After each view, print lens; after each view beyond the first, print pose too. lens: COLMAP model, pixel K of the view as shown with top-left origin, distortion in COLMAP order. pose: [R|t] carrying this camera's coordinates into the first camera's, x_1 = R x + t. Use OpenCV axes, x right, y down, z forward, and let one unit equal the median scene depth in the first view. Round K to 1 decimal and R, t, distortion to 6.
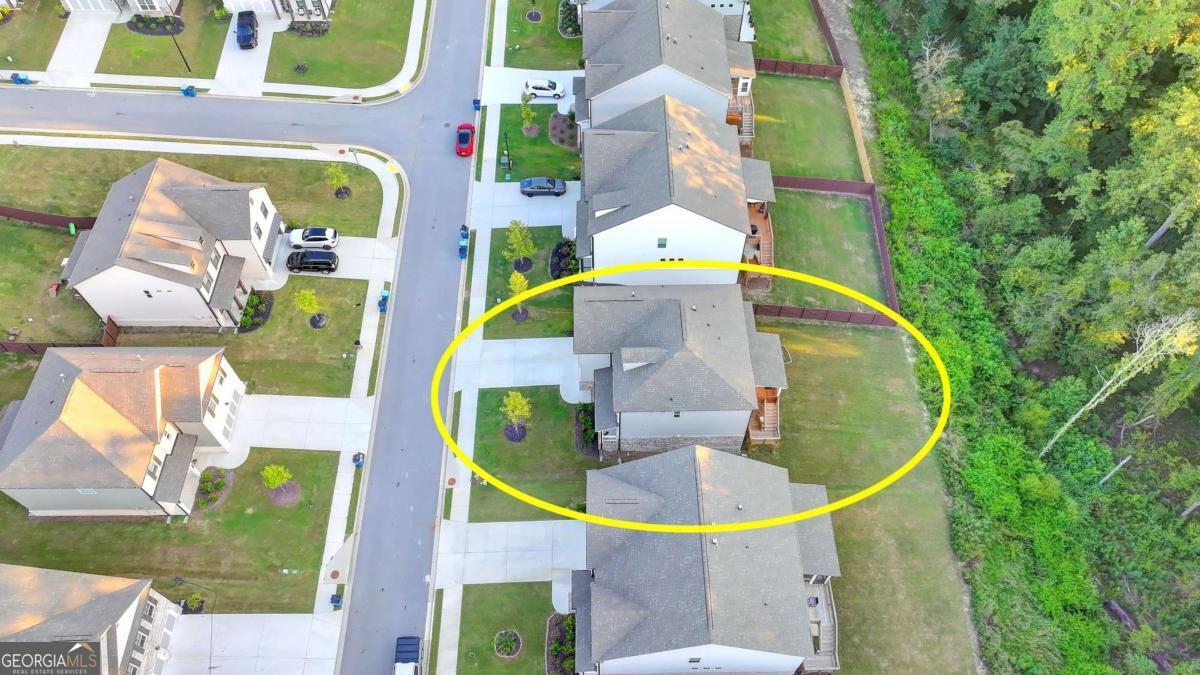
lens RADIAL K [[846.5, 0, 602.2], [0, 846.5, 330.9], [0, 0, 1]] dist [0.000977, 0.011288]
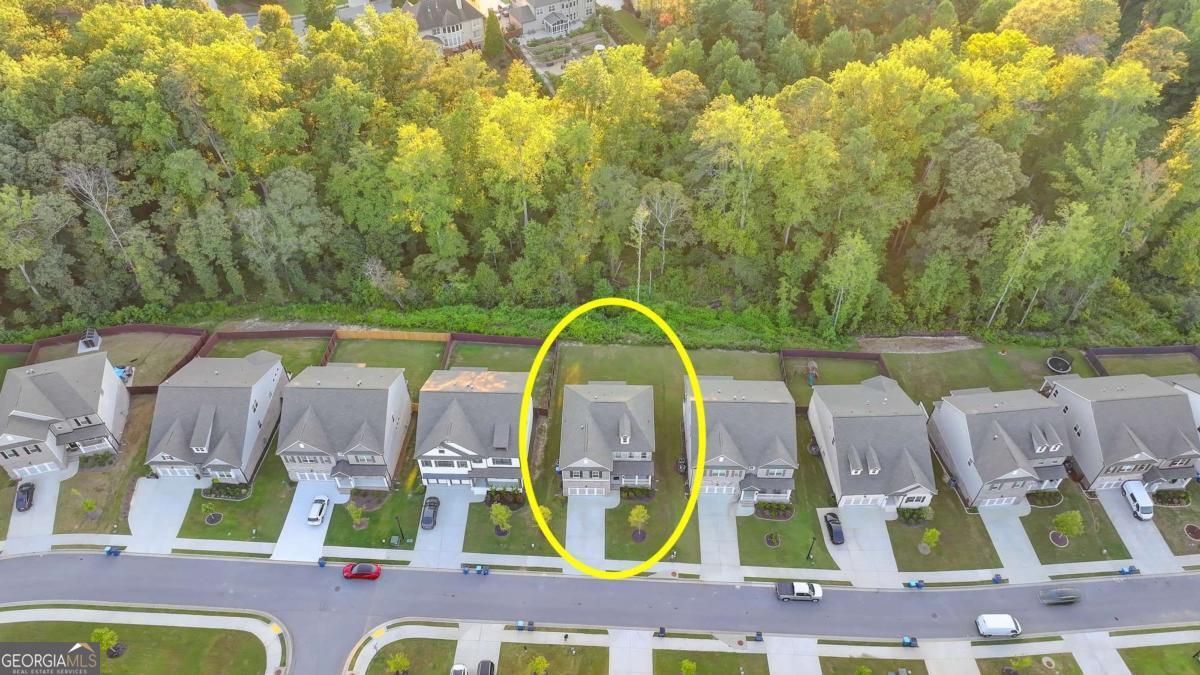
lens RADIAL K [[846.5, 0, 610.4], [0, 846.5, 334.2], [0, 0, 1]] dist [0.000977, 0.011288]
pose [[0.030189, -0.718288, 0.695091, -0.848636], [0.824468, 0.411050, 0.388960, -0.622596], [-0.565103, 0.561338, 0.604615, -0.078170]]
